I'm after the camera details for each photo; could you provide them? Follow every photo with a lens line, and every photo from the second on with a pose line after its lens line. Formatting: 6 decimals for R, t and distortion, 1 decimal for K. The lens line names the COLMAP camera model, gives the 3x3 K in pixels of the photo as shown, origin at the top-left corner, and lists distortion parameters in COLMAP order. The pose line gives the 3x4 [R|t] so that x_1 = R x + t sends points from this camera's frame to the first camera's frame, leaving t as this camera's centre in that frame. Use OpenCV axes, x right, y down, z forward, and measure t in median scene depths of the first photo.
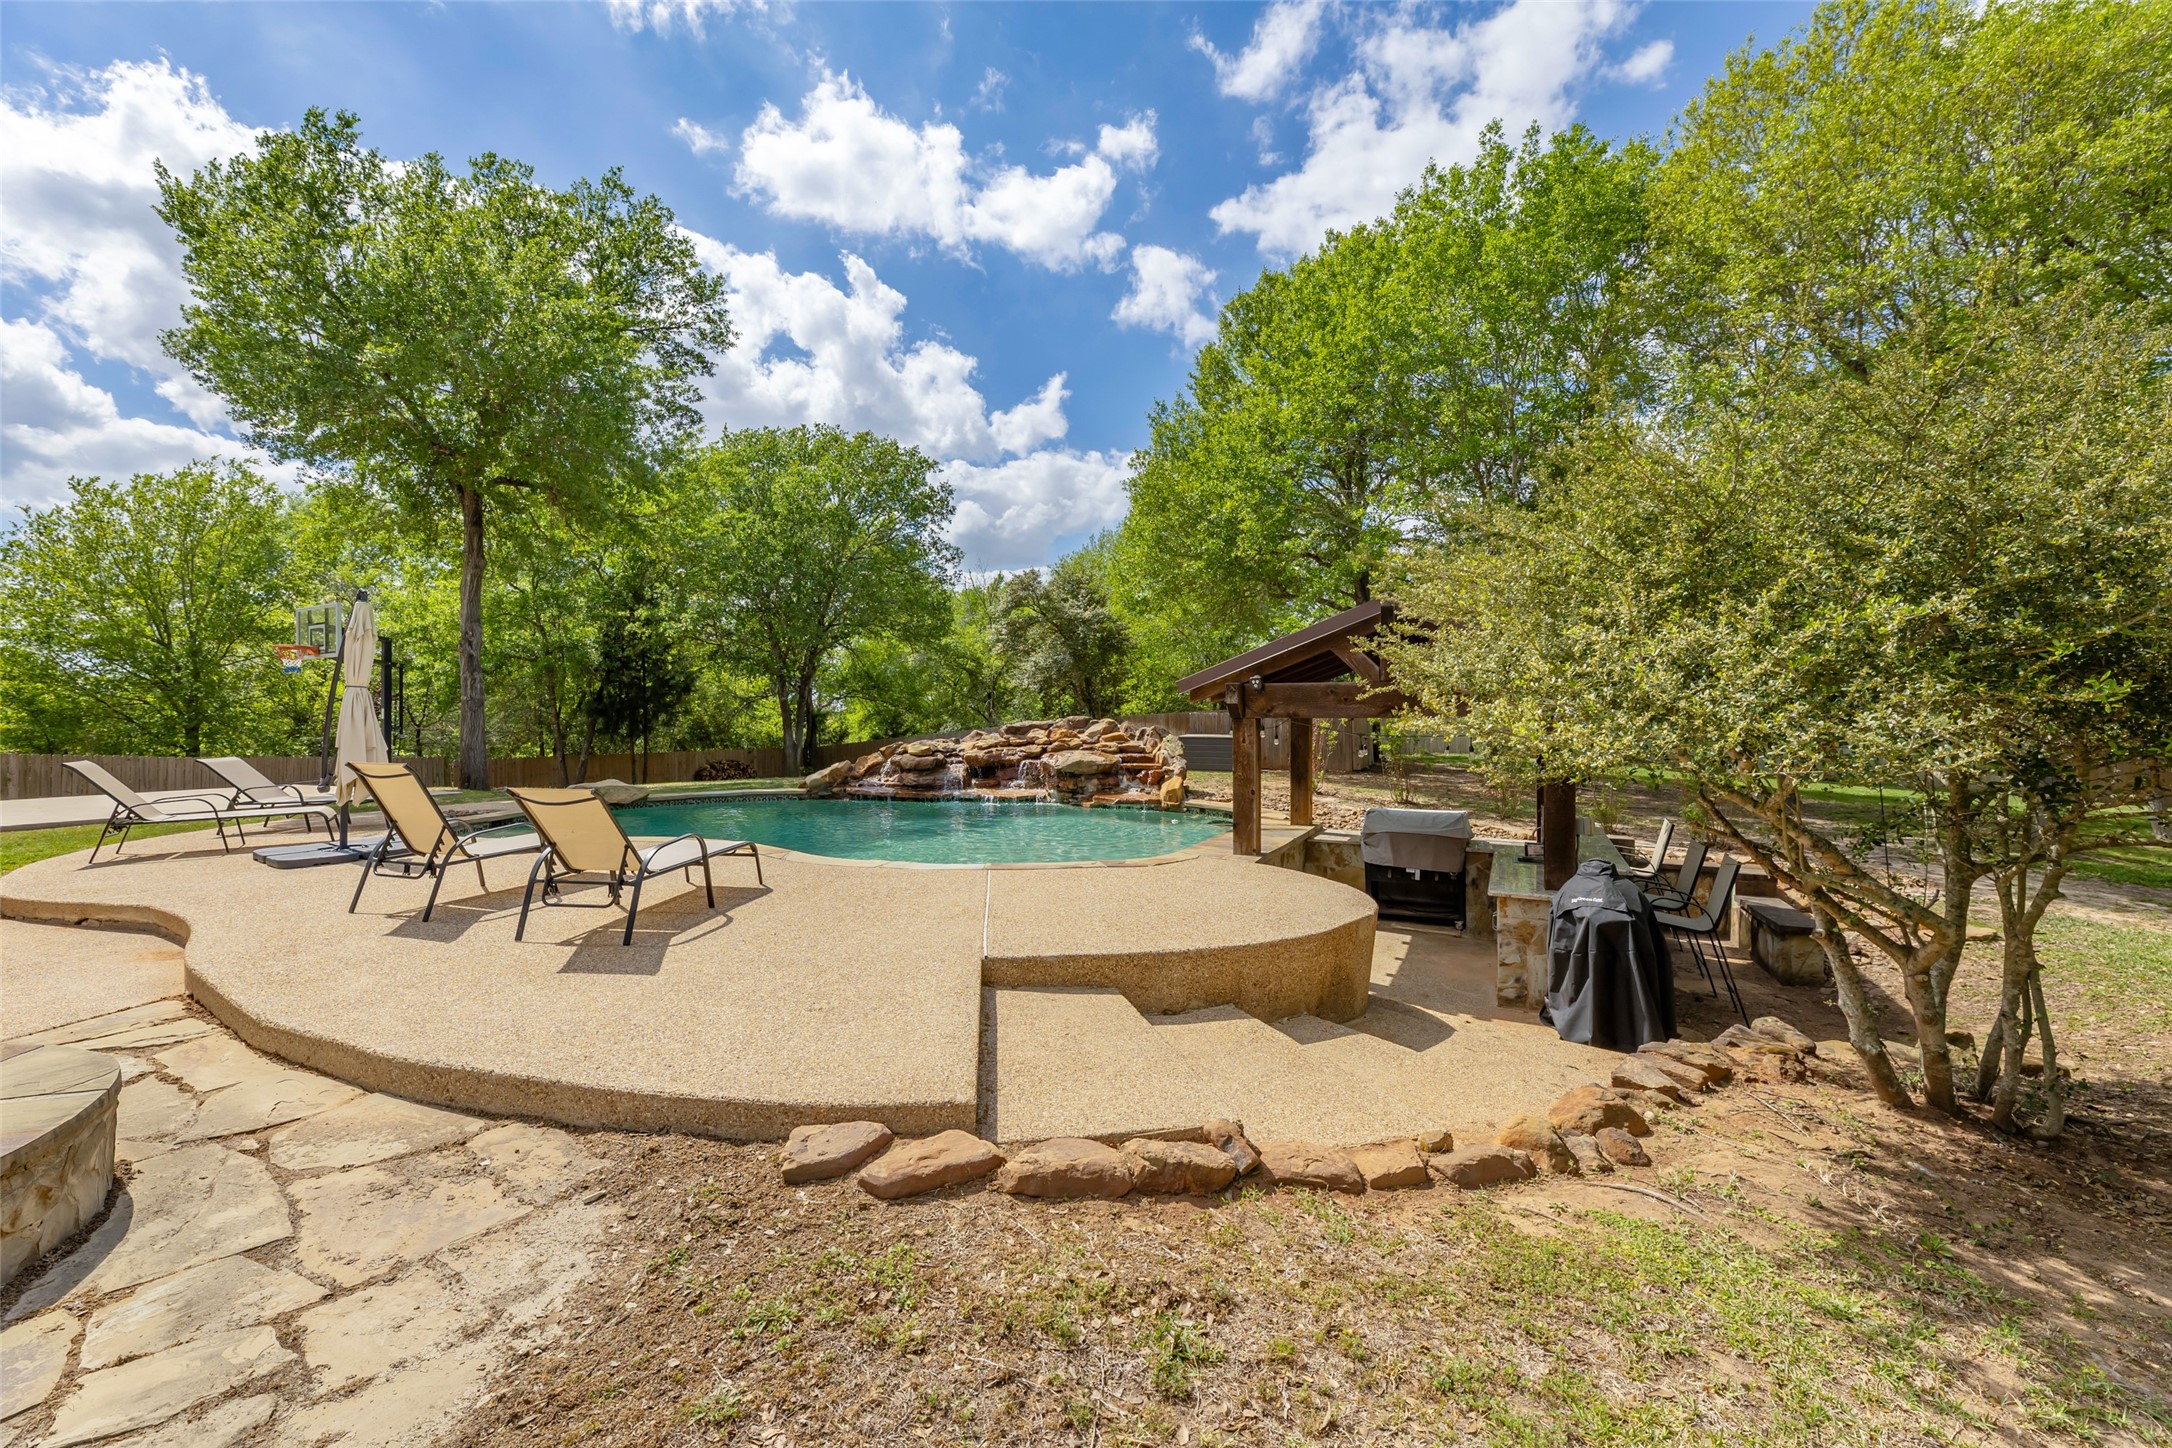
lens RADIAL K [[922.3, 0, 1086.0], [0, 922.3, 724.0], [0, 0, 1]] dist [0.000049, 0.000129]
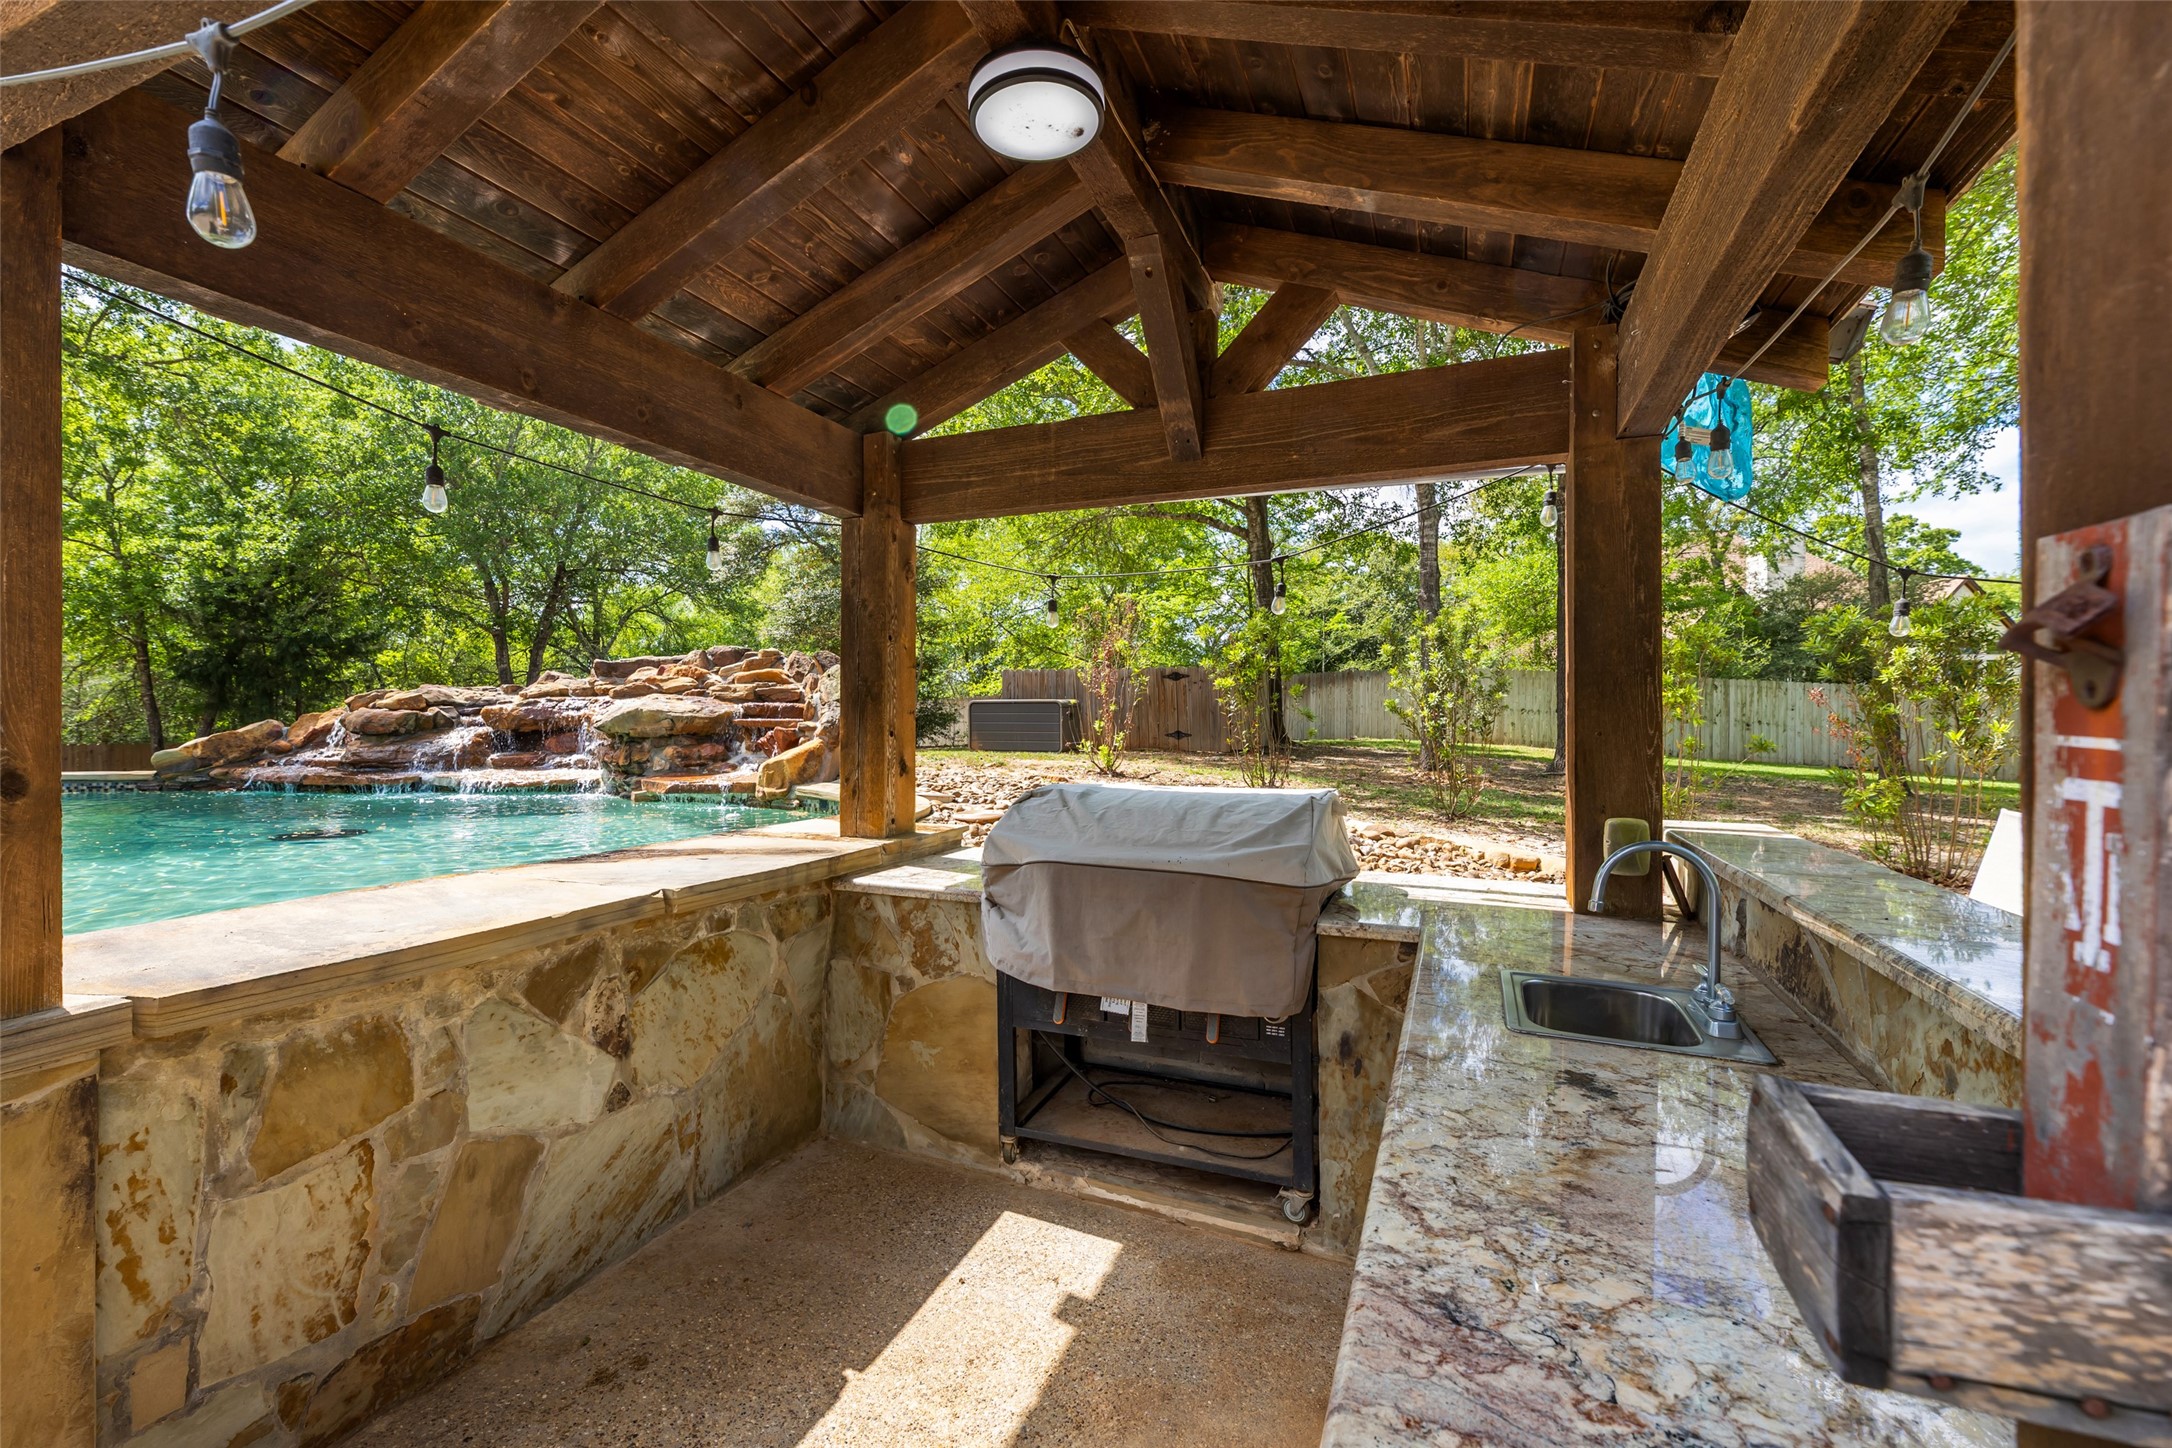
lens RADIAL K [[922.3, 0, 1086.0], [0, 922.3, 724.0], [0, 0, 1]] dist [0.000049, 0.000129]
pose [[0.998799, -0.000639, 0.048992, 0.207930], [0.000957, 0.999979, -0.006481, 0.049071], [-0.048987, 0.006520, 0.998778, 0.460564]]
